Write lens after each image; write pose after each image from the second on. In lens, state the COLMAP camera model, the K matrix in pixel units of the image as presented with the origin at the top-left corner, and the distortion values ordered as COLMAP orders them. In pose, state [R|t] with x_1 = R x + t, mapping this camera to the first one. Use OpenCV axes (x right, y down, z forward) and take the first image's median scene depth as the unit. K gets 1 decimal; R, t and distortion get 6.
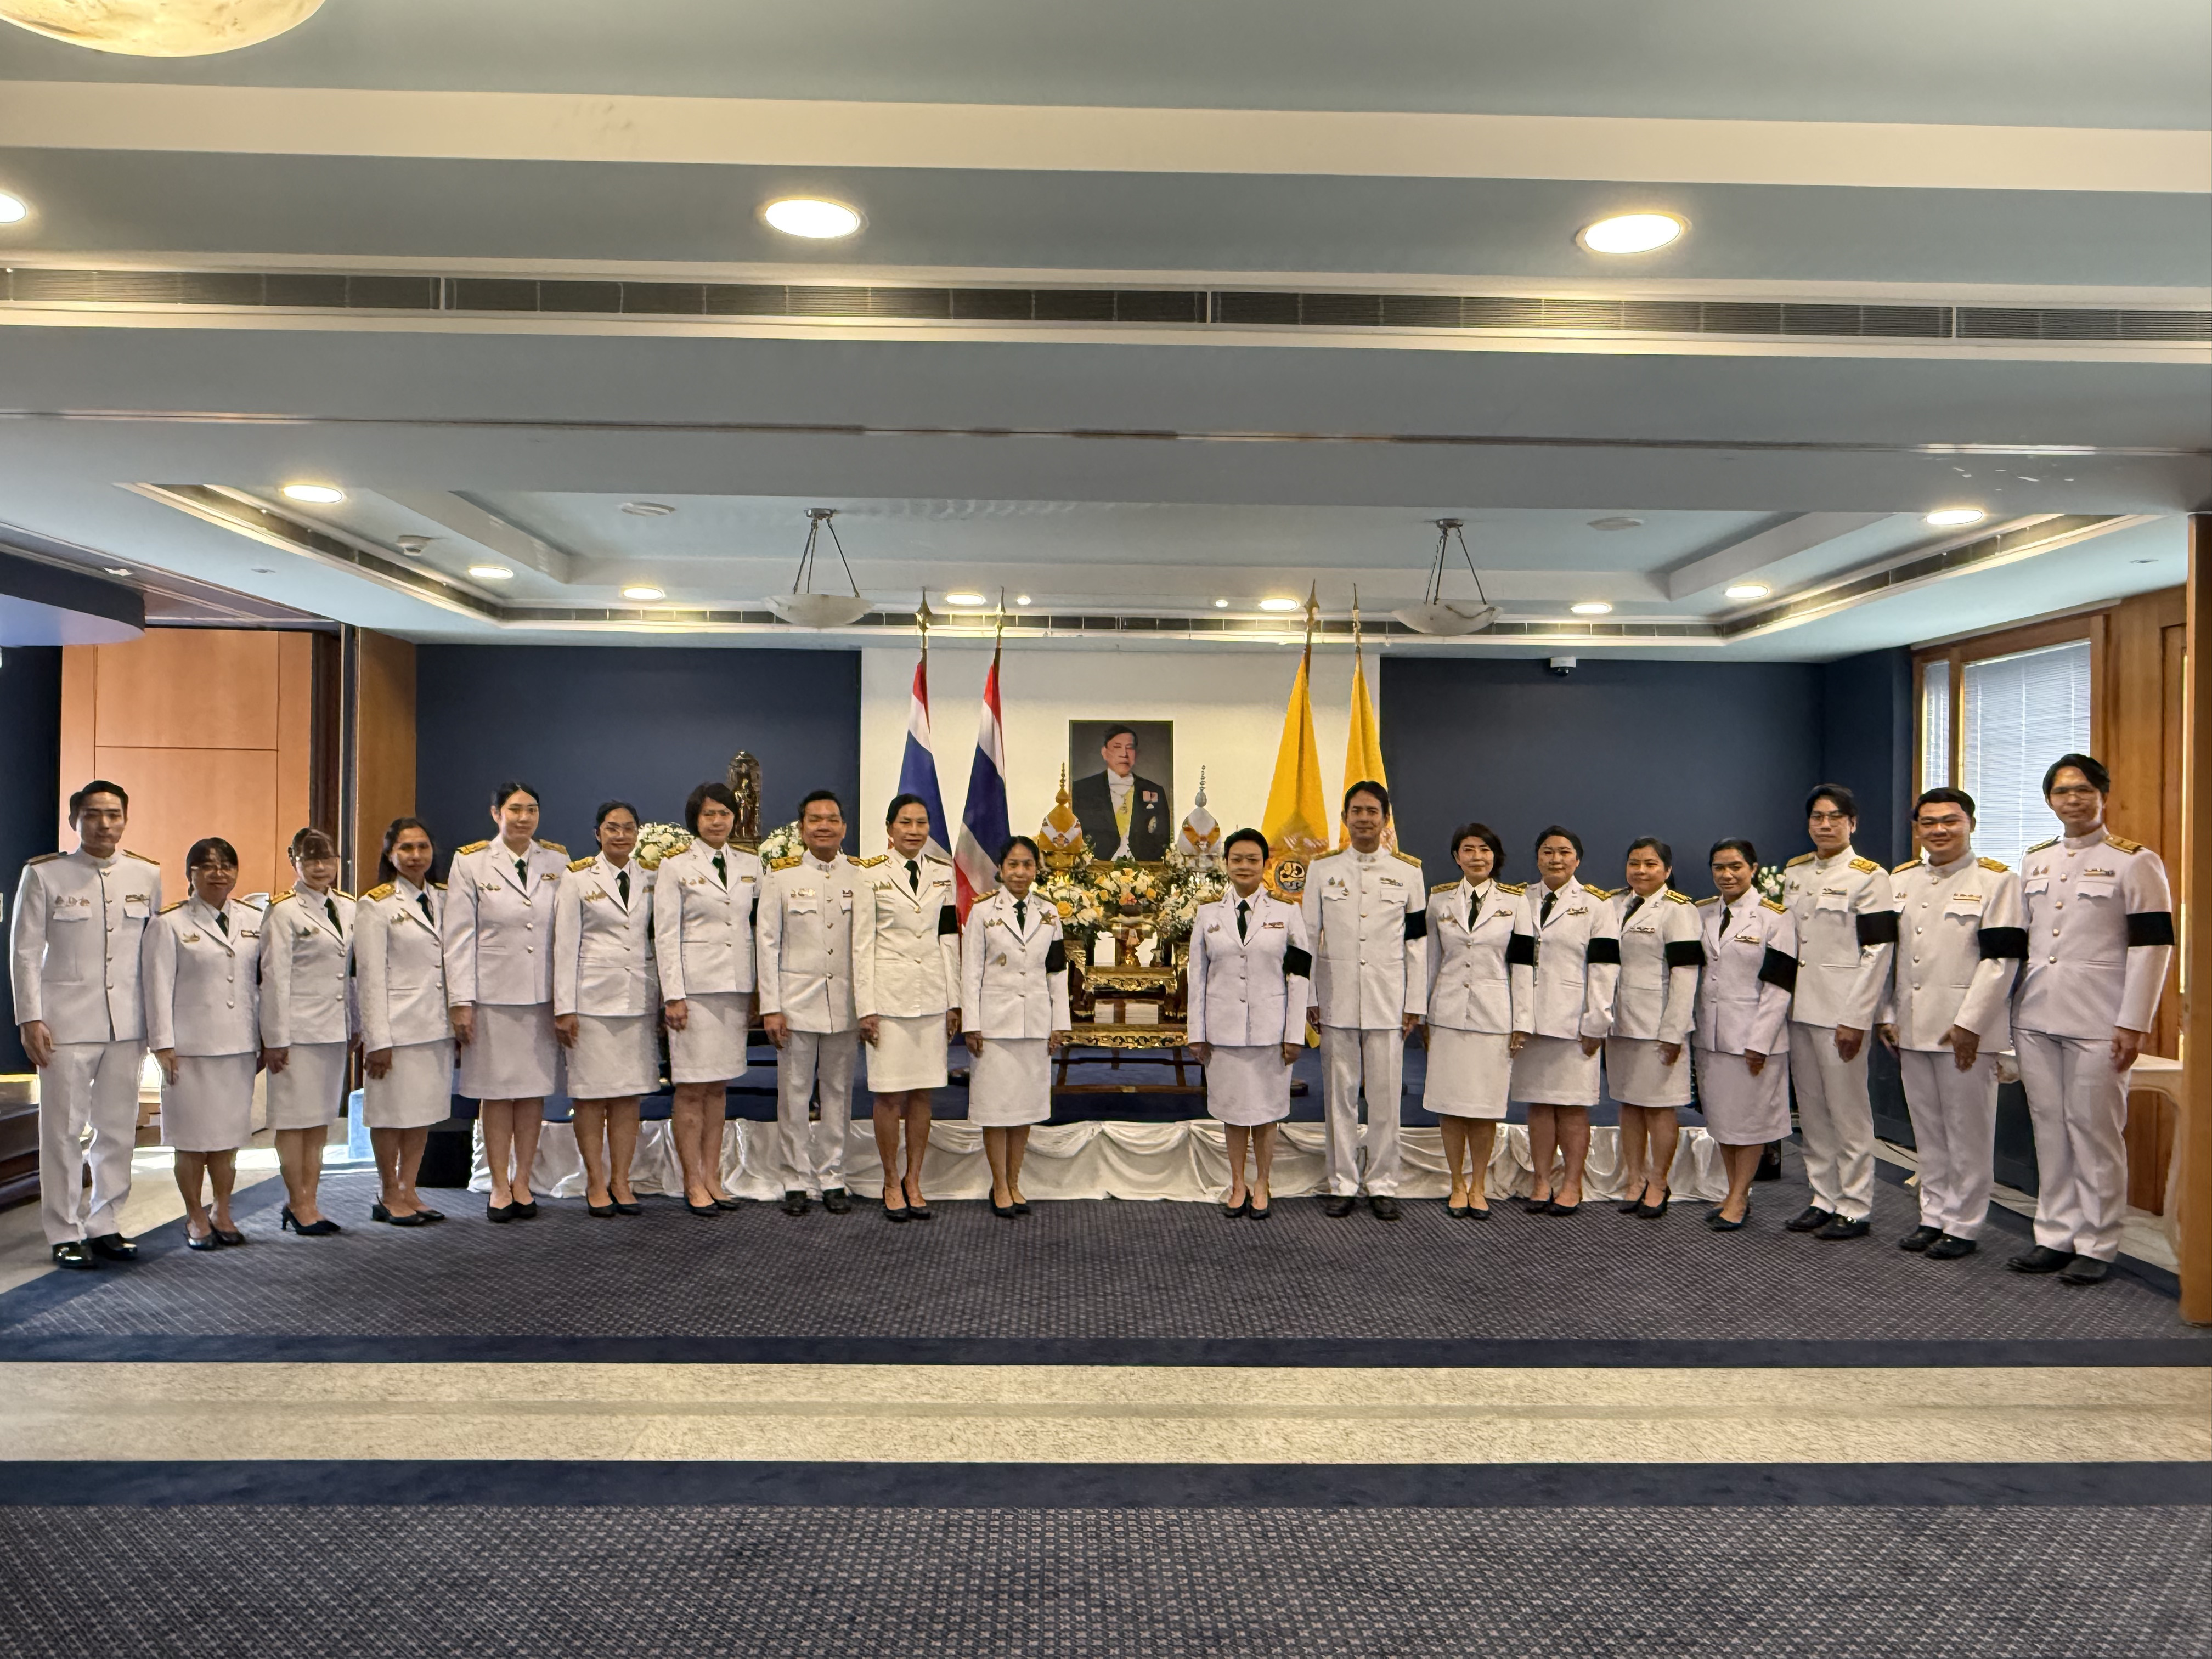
lens RADIAL K [[1544.4, 0, 1120.6], [0, 1544.4, 835.5], [0, 0, 1]] dist [-0.001797, -0.000974]
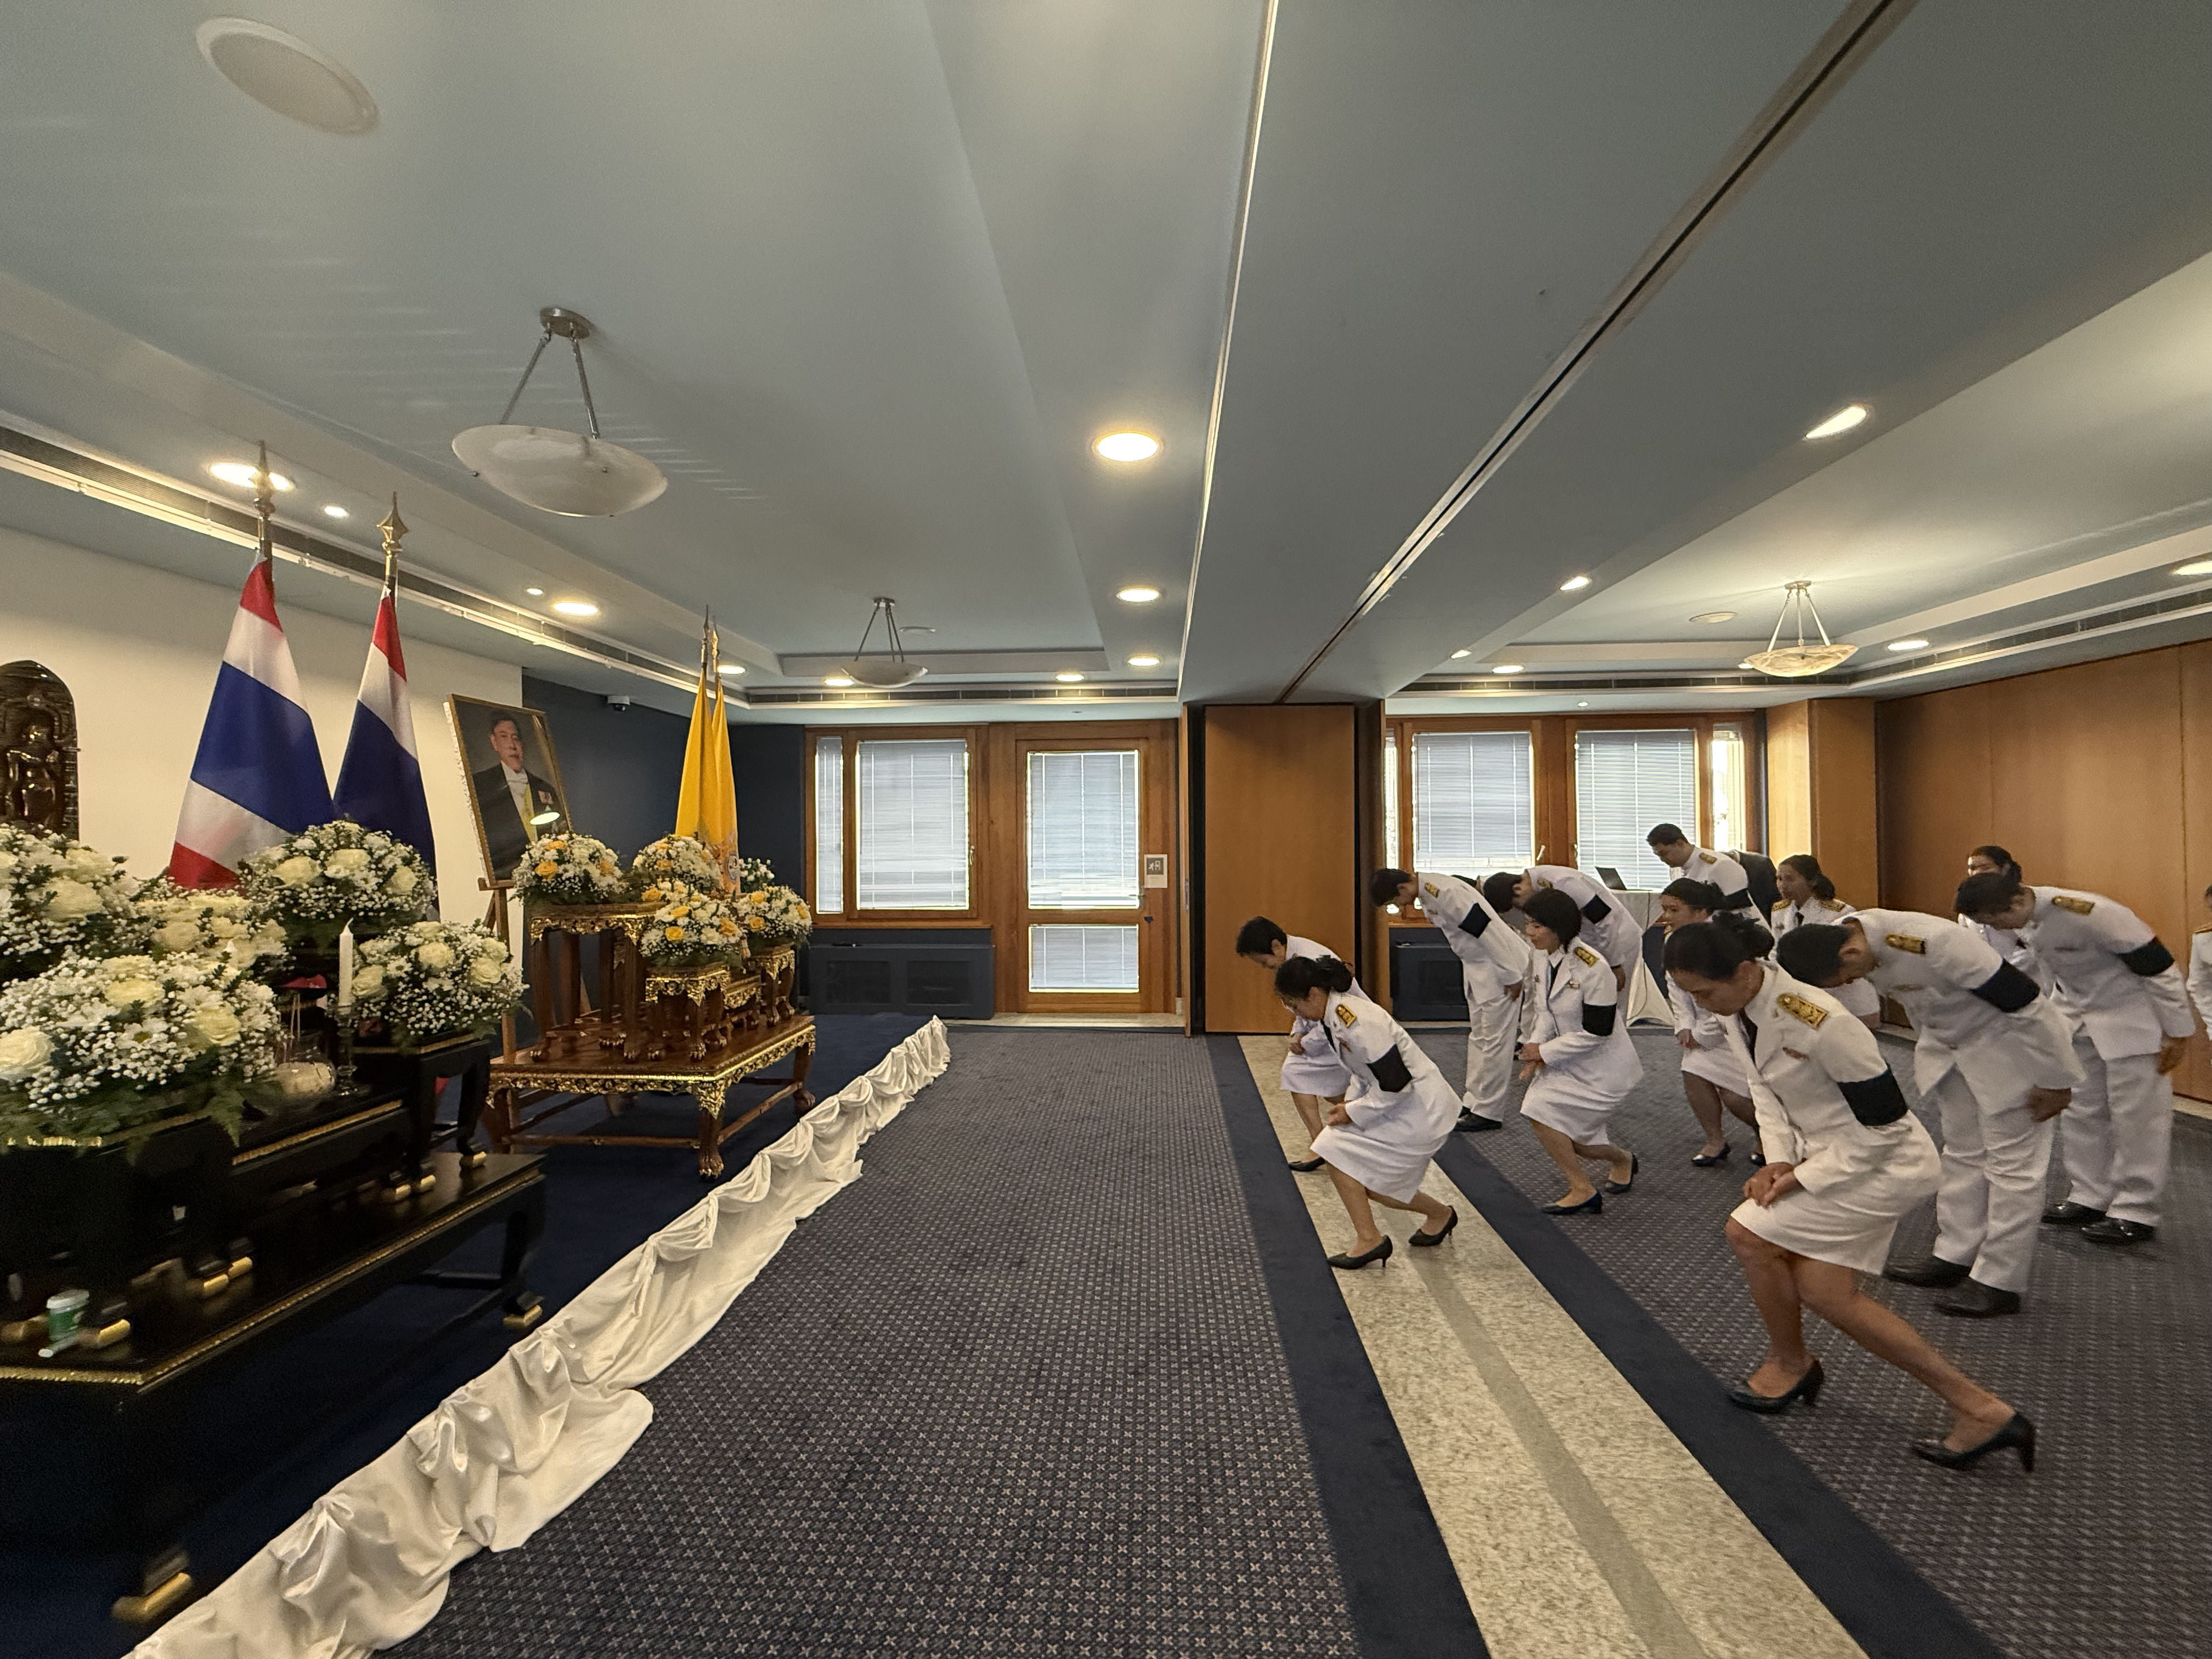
lens RADIAL K [[871.9, 0, 1097.8], [0, 871.9, 829.6], [0, 0, 1]] dist [0.000628, -0.000098]
pose [[0.106290, 0.002992, 0.994331, -0.486697], [0.004904, 0.999982, -0.003533, -0.004197], [-0.994323, 0.005251, 0.106273, 0.706132]]
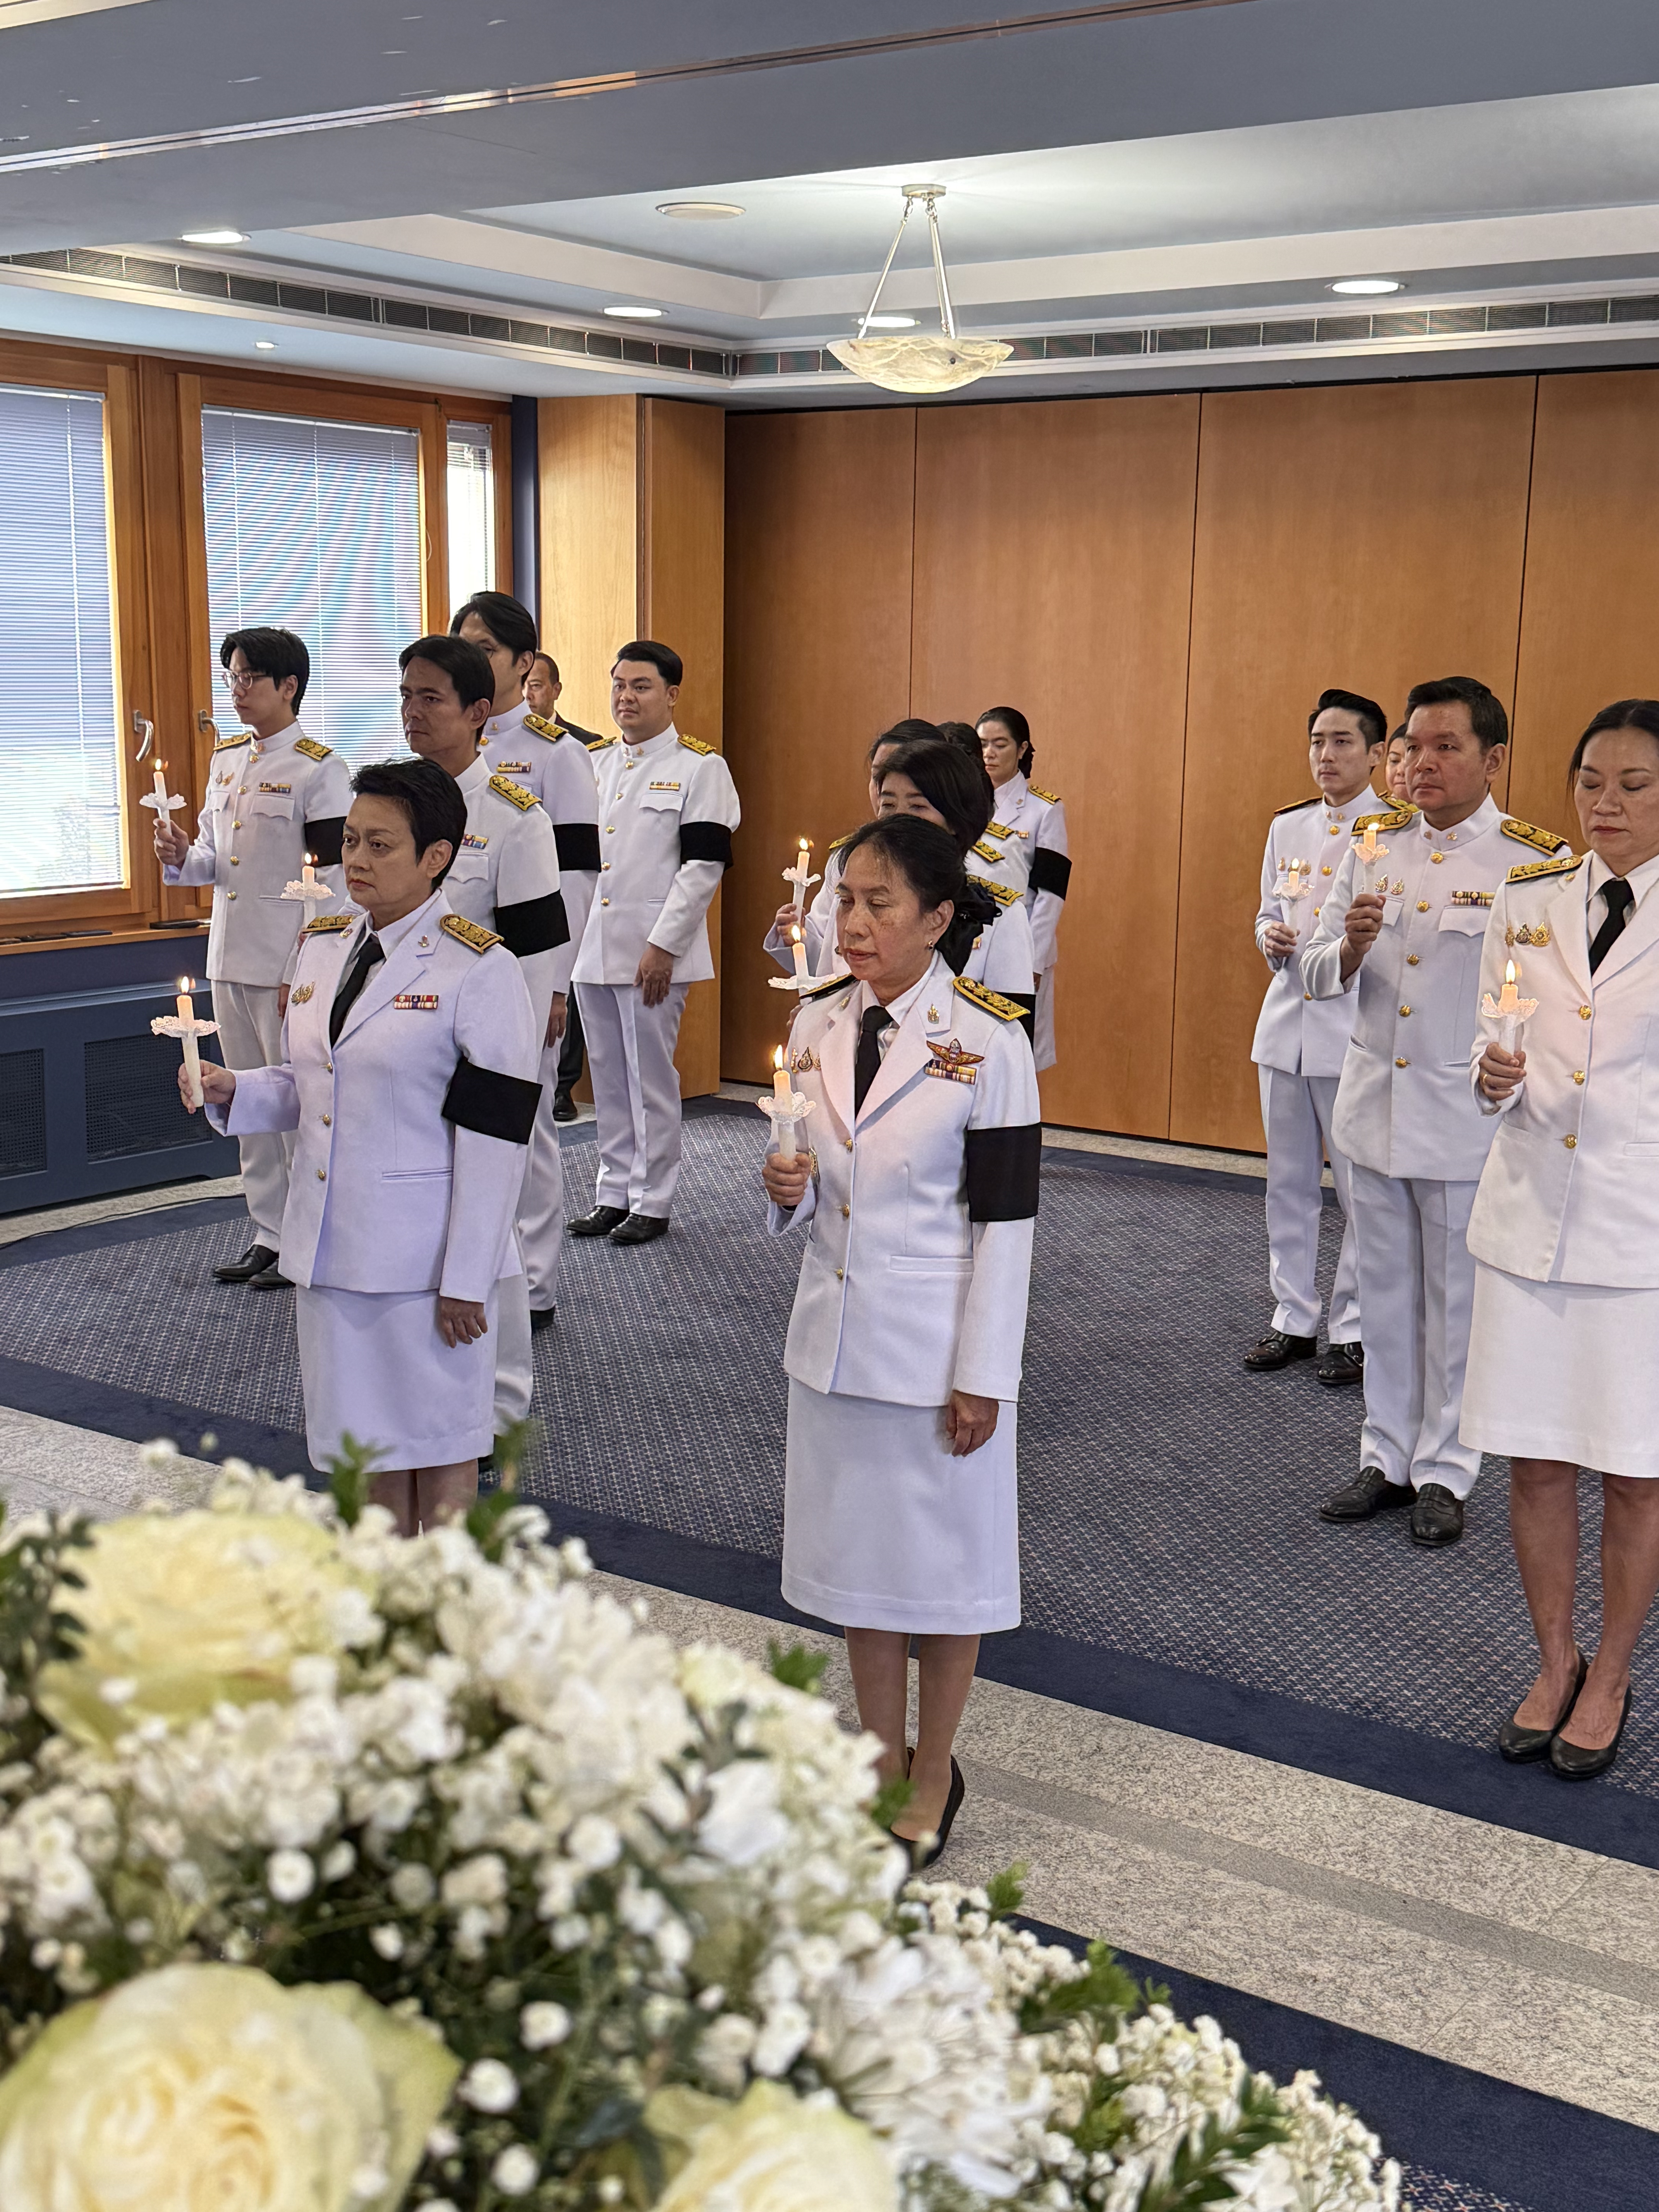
lens RADIAL K [[2668.1, 0, 807.4], [0, 2668.1, 1090.0], [0, 0, 1]] dist [0.007628, 0.000000]
pose [[-0.785132, -0.124905, 0.606603, -0.359431], [-0.028628, 0.985724, 0.165917, -0.029564], [-0.618667, 0.112901, -0.777499, 1.049619]]
